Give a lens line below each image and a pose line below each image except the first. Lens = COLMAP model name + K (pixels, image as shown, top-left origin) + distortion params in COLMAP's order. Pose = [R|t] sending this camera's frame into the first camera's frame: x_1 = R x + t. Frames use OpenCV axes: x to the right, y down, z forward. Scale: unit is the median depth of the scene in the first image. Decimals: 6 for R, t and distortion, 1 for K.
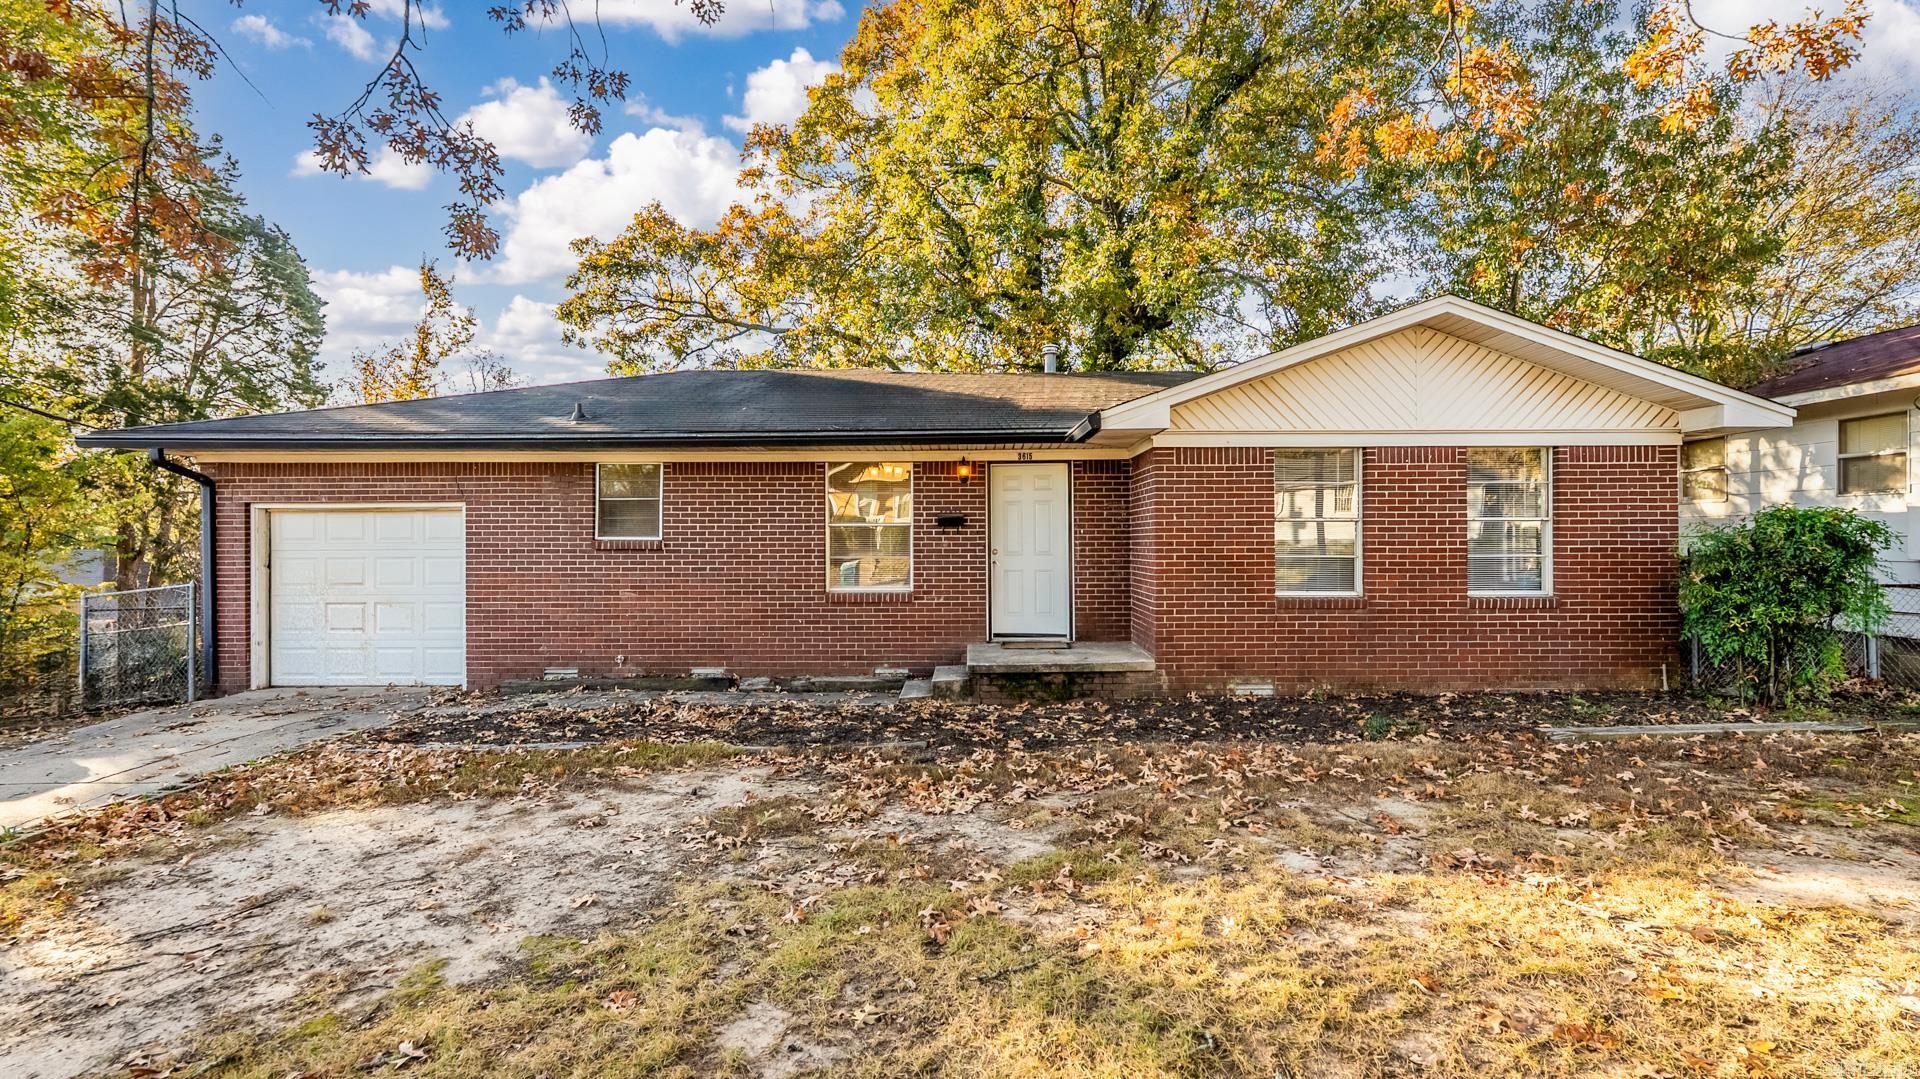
lens RADIAL K [[886.6, 0, 959.5], [0, 886.6, 540.8], [0, 0, 1]] dist [0.028719, 0.000291]
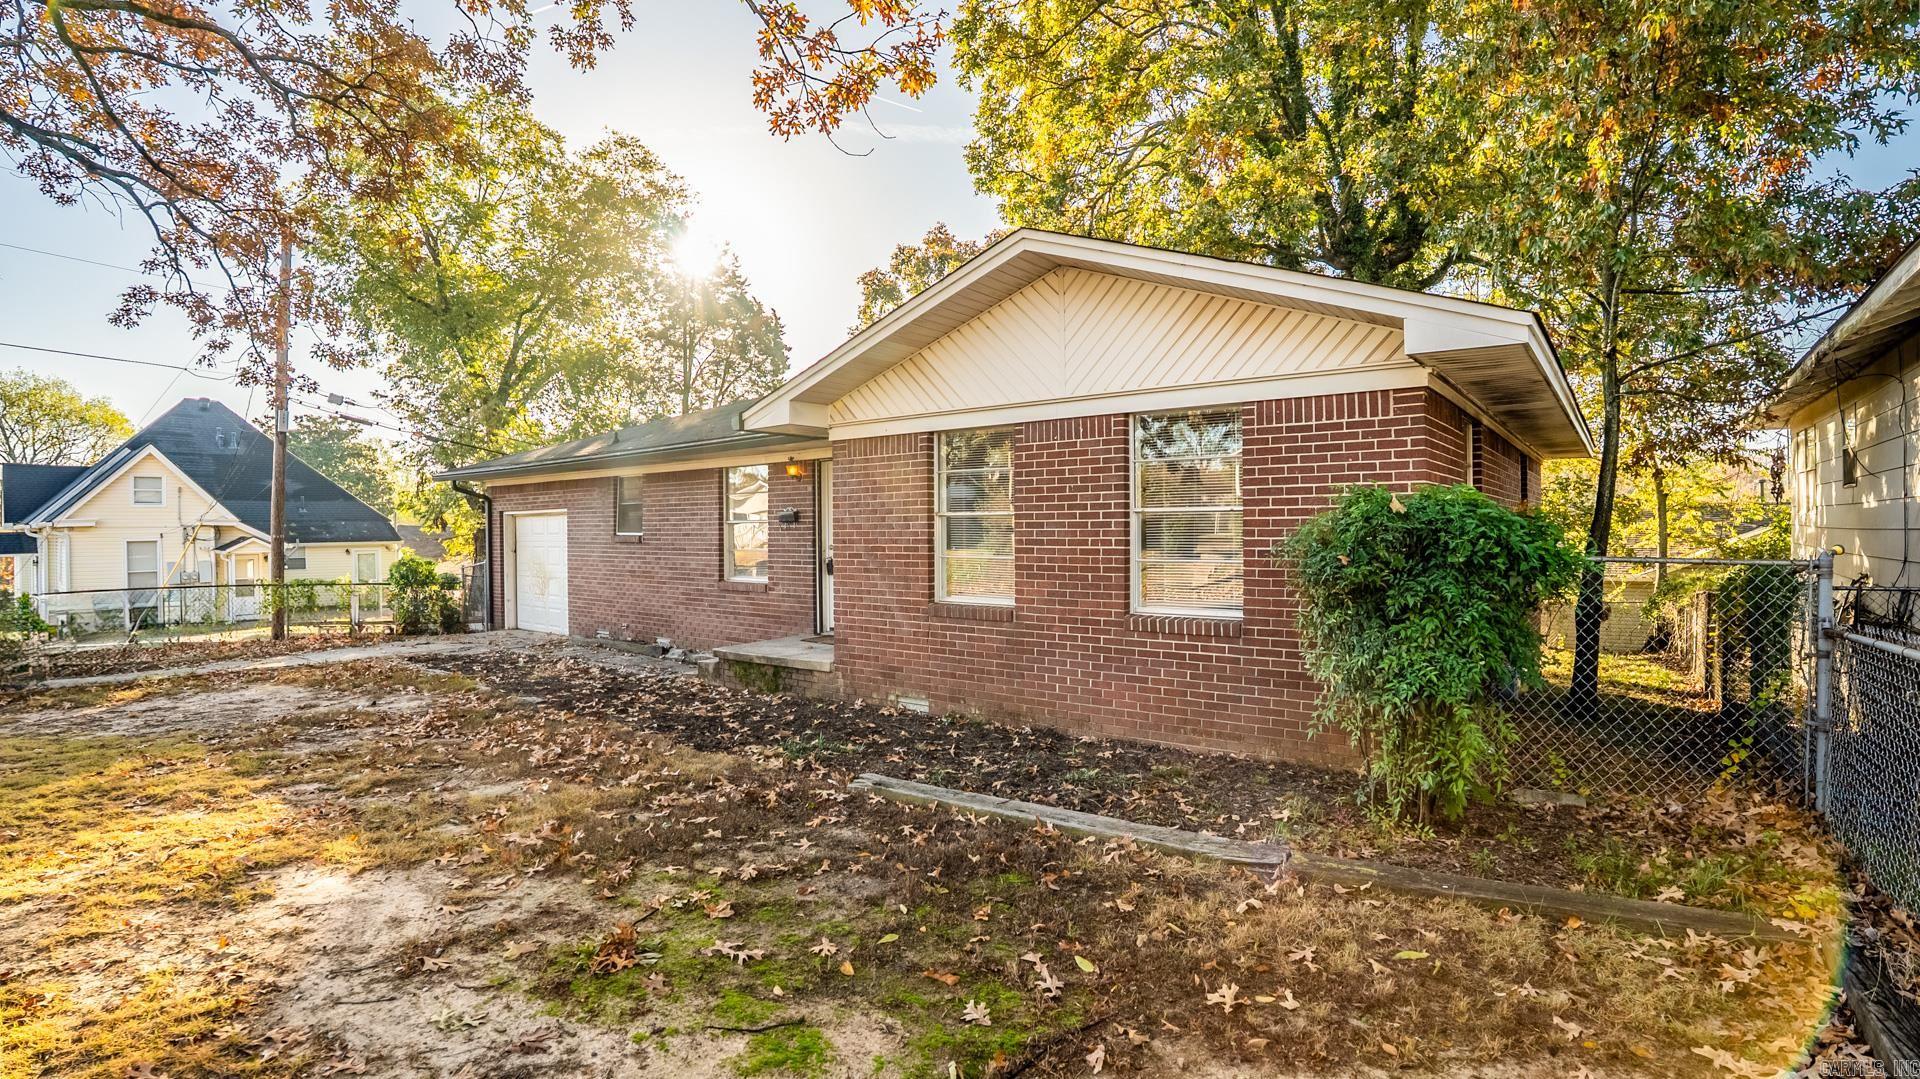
lens RADIAL K [[886.6, 0, 959.5], [0, 886.6, 540.8], [0, 0, 1]] dist [0.028719, 0.000291]
pose [[0.782667, 0.006743, -0.622404, 0.922711], [0.003131, 0.999886, 0.014770, -0.010453], [0.622433, -0.013509, 0.782557, 0.329929]]
